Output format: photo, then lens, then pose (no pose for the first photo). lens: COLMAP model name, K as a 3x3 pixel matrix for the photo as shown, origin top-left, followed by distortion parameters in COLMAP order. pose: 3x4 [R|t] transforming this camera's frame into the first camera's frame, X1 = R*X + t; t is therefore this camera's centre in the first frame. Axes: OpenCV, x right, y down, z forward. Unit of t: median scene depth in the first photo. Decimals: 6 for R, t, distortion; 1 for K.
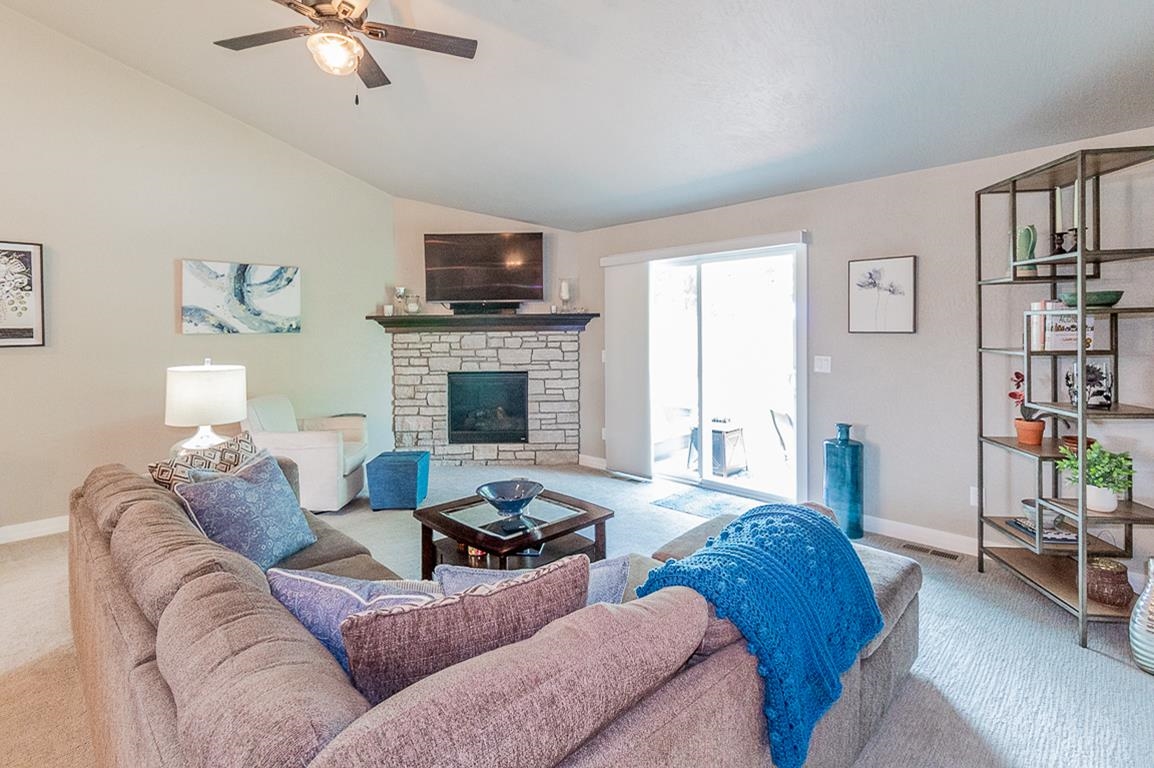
lens RADIAL K [[548.2, 0, 573.4], [0, 548.2, 330.8], [0, 0, 1]] dist [-0.000061, 0.000034]
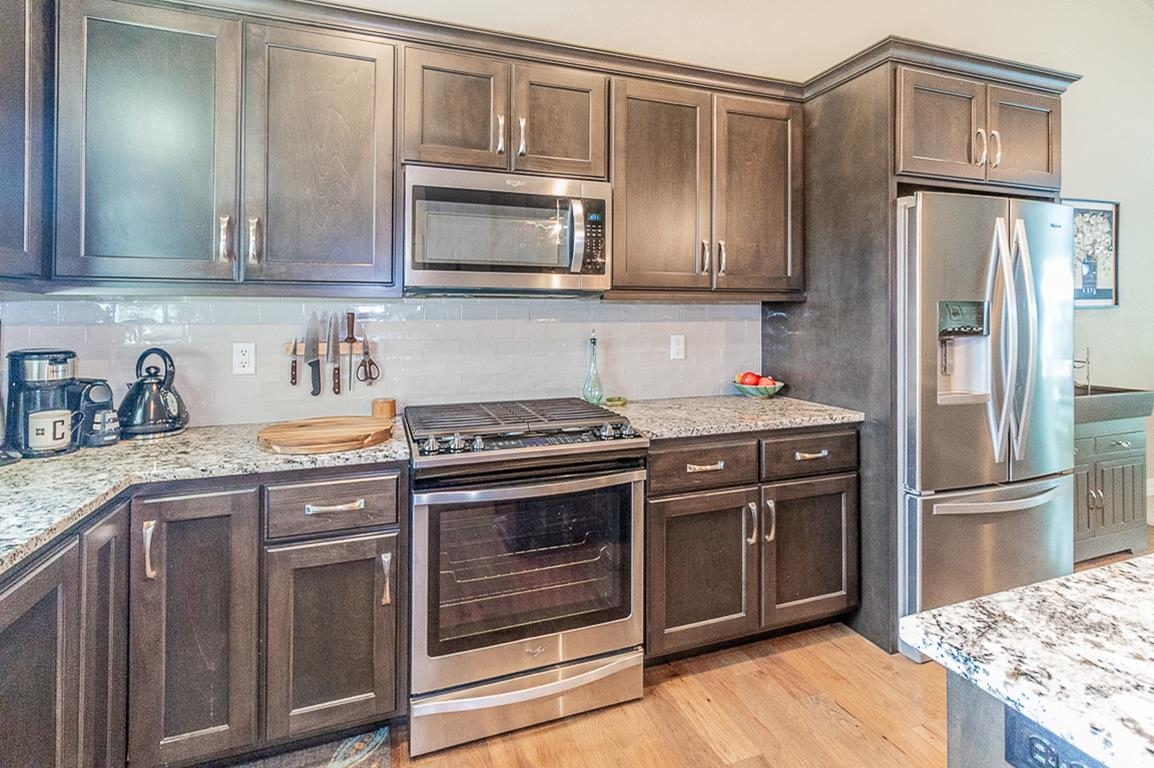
lens RADIAL K [[556.4, 0, 576.6], [0, 556.4, 310.9], [0, 0, 1]] dist [0.000252, -0.000035]
pose [[0.902194, 0.000363, -0.431331, -0.950587], [-0.002197, 0.999991, -0.003754, 0.026718], [0.431325, 0.004334, 0.902186, -0.206571]]
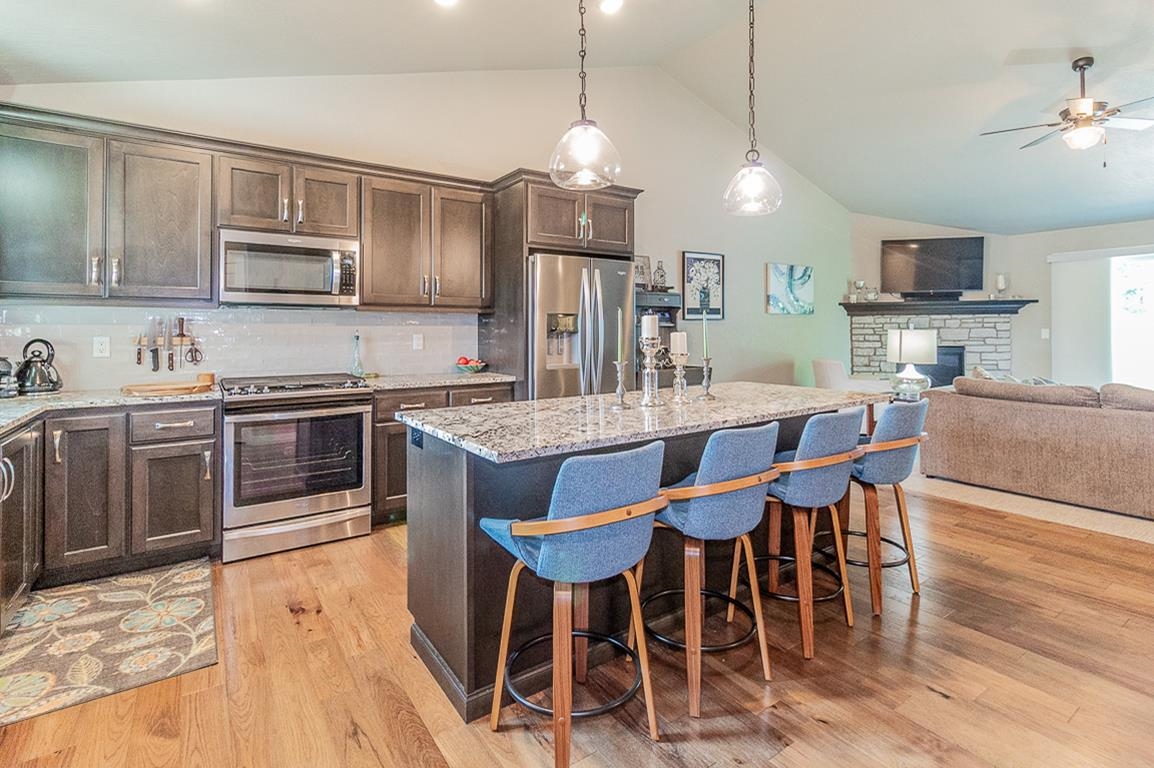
lens RADIAL K [[548.2, 0, 573.4], [0, 548.2, 330.8], [0, 0, 1]] dist [-0.000061, 0.000034]
pose [[0.982045, 0.003923, -0.188605, -0.738325], [-0.003316, 0.999988, 0.003538, 0.037238], [0.188616, -0.002849, 0.982047, -0.420205]]
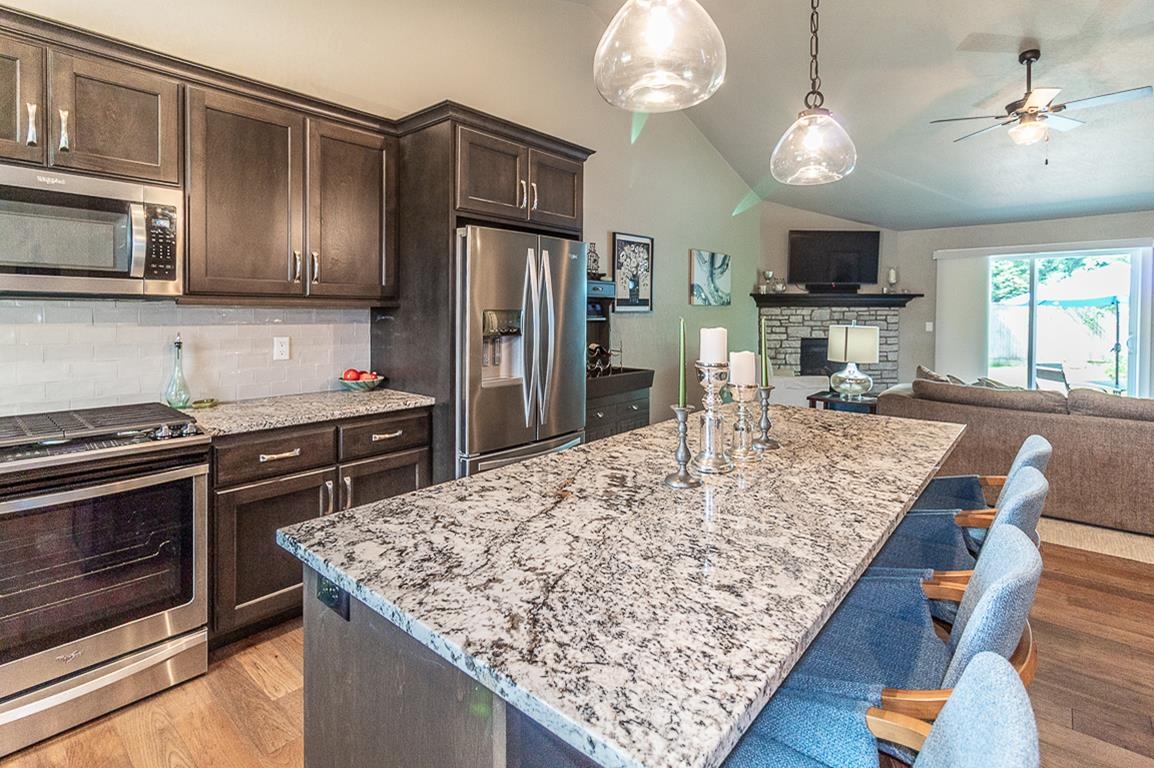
lens RADIAL K [[551.9, 0, 573.2], [0, 551.9, 323.3], [0, 0, 1]] dist [0.000051, 0.001286]
pose [[0.997895, 0.010180, 0.064046, -0.847297], [-0.011557, 0.999709, 0.021157, 0.019273], [-0.063812, -0.021853, 0.997723, -0.256631]]
